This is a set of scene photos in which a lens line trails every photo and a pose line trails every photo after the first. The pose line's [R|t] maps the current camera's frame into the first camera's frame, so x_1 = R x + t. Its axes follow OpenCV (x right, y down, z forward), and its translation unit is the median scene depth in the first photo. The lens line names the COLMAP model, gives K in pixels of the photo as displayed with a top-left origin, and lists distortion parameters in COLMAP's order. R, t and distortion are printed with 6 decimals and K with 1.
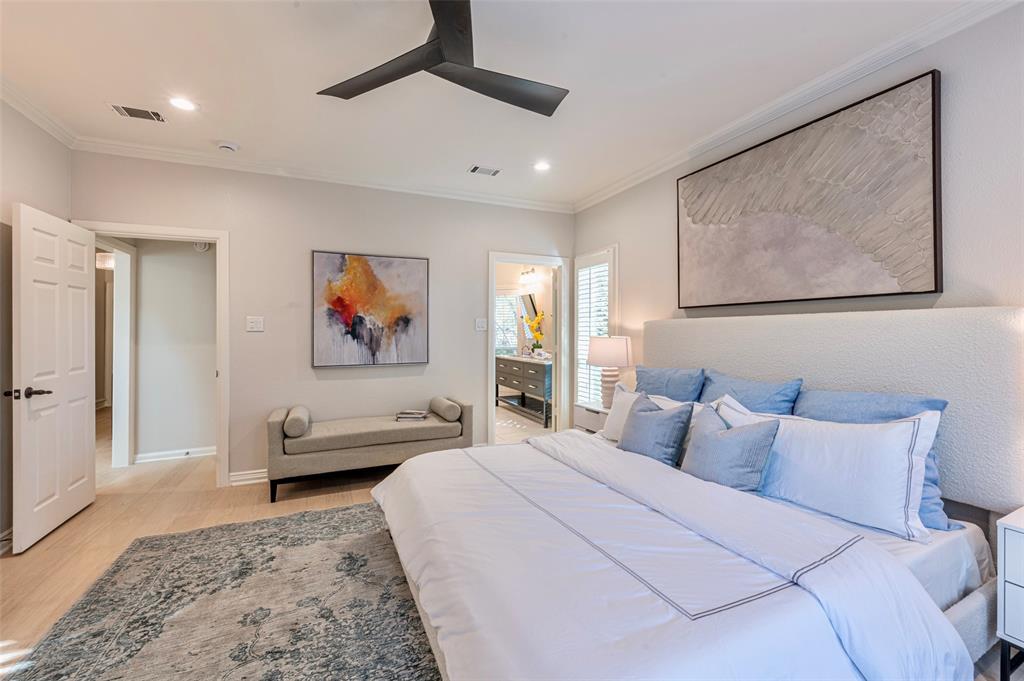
lens RADIAL K [[401.2, 0, 511.1], [0, 401.2, 339.4], [0, 0, 1]] dist [-0.002831, -0.000377]
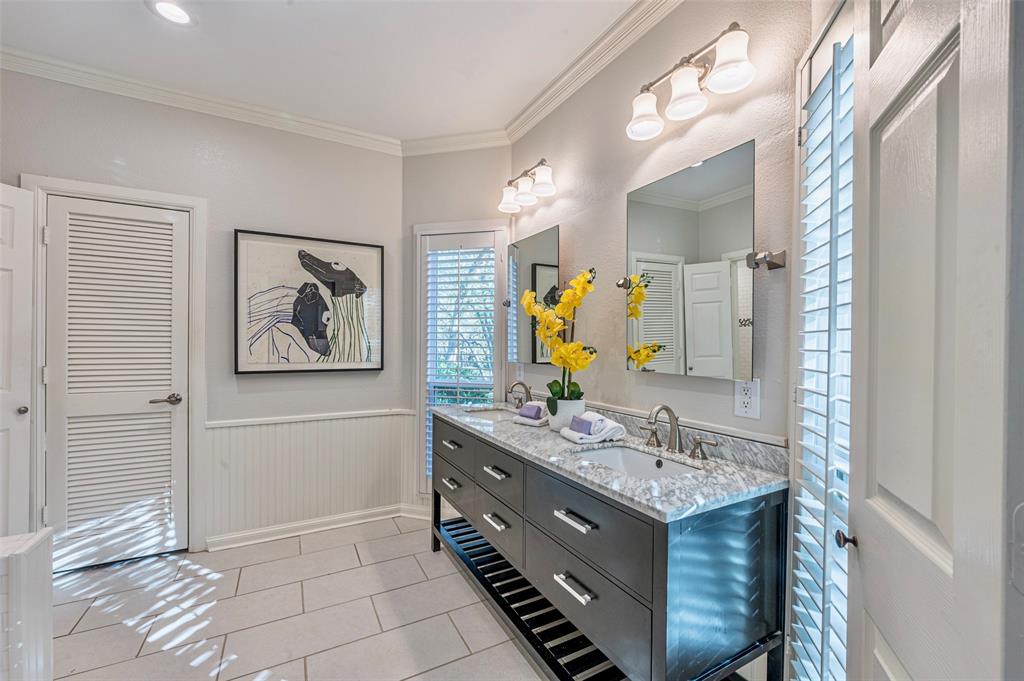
lens RADIAL K [[401.2, 0, 509.0], [0, 401.2, 341.9], [0, 0, 1]] dist [-0.002831, -0.000377]
pose [[0.997190, 0.009512, 0.074306, 0.000046], [-0.009894, 0.999940, 0.004773, -0.019251], [-0.074256, -0.005494, 0.997224, 0.648169]]
